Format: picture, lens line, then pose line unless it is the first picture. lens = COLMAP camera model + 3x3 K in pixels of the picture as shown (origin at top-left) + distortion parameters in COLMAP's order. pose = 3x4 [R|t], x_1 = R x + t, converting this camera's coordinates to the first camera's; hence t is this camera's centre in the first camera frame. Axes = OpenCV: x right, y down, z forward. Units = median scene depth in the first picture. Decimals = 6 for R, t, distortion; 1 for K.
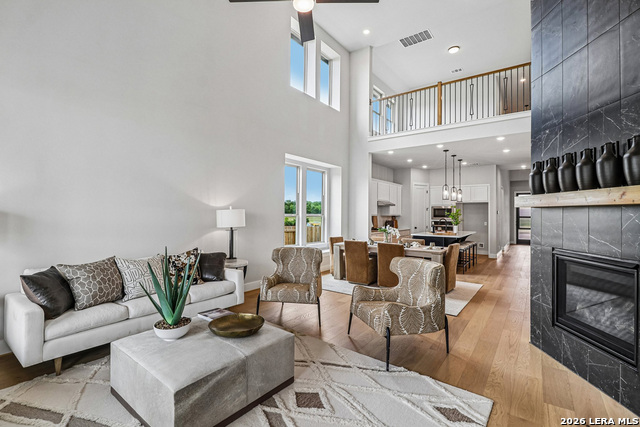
lens RADIAL K [[299.0, 0, 315.5], [0, 299.0, 212.8], [0, 0, 1]] dist [0.010983, -0.011132]
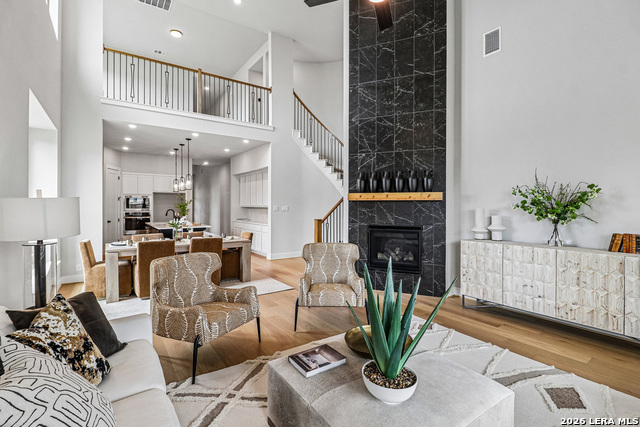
lens RADIAL K [[299.0, 0, 323.3], [0, 299.0, 208.2], [0, 0, 1]] dist [0.010983, -0.011132]
pose [[0.308496, -0.019537, 0.951025, -0.261042], [-0.000981, 0.999782, 0.020857, -0.003487], [-0.951225, -0.007367, 0.308409, 0.212294]]
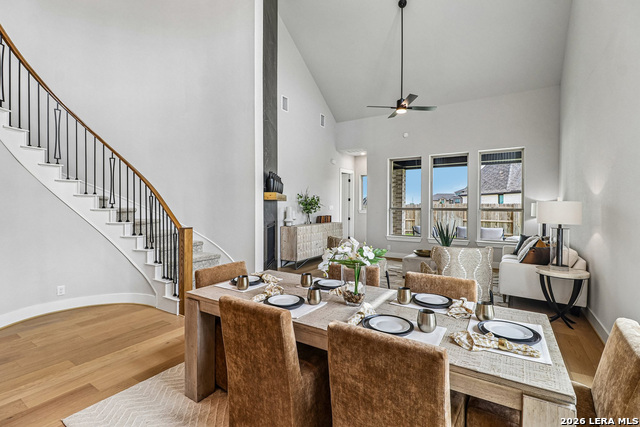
lens RADIAL K [[299.0, 0, 316.4], [0, 299.0, 207.2], [0, 0, 1]] dist [0.010983, -0.011132]
pose [[-0.997551, -0.012131, -0.068880, 0.181738], [-0.012307, 0.999922, 0.002128, 0.004113], [0.068849, 0.002970, -0.997623, 0.792411]]
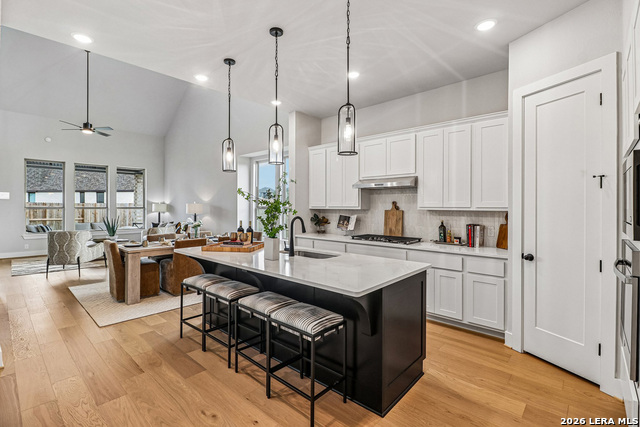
lens RADIAL K [[299.0, 0, 320.7], [0, 299.0, 207.8], [0, 0, 1]] dist [0.010983, -0.011132]
pose [[-0.100988, -0.003834, -0.994880, 0.637894], [-0.002202, 0.999991, -0.003630, 0.008166], [0.994885, 0.001824, -0.100996, 0.874331]]
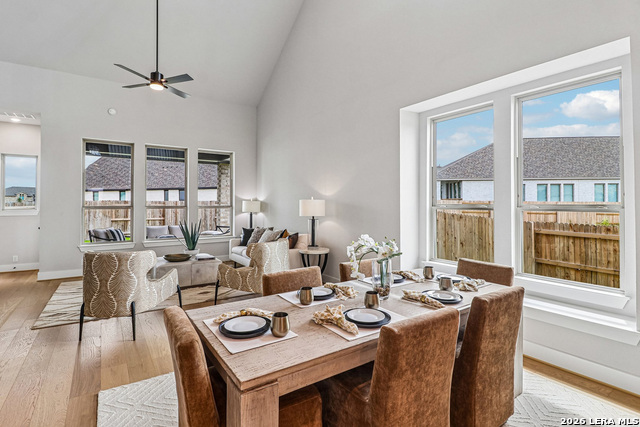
lens RADIAL K [[315.4, 0, 326.7], [0, 315.4, 204.2], [0, 0, 1]] dist [-0.004033, -0.000788]
pose [[-0.304891, -0.007474, -0.952358, 0.360025], [-0.000714, 0.999971, -0.007619, 0.005597], [0.952387, -0.001643, -0.304887, 0.639914]]
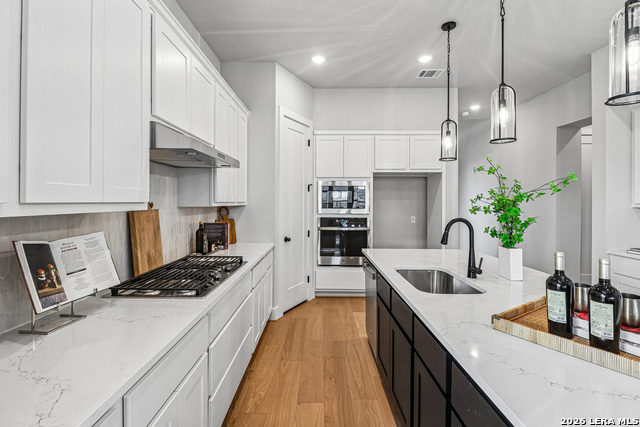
lens RADIAL K [[299.0, 0, 316.3], [0, 299.0, 201.2], [0, 0, 1]] dist [0.010983, -0.011132]
pose [[0.816016, -0.005978, 0.577999, 0.165772], [0.002949, 0.999977, 0.006180, 0.003482], [-0.578022, -0.003338, 0.816014, 0.719299]]
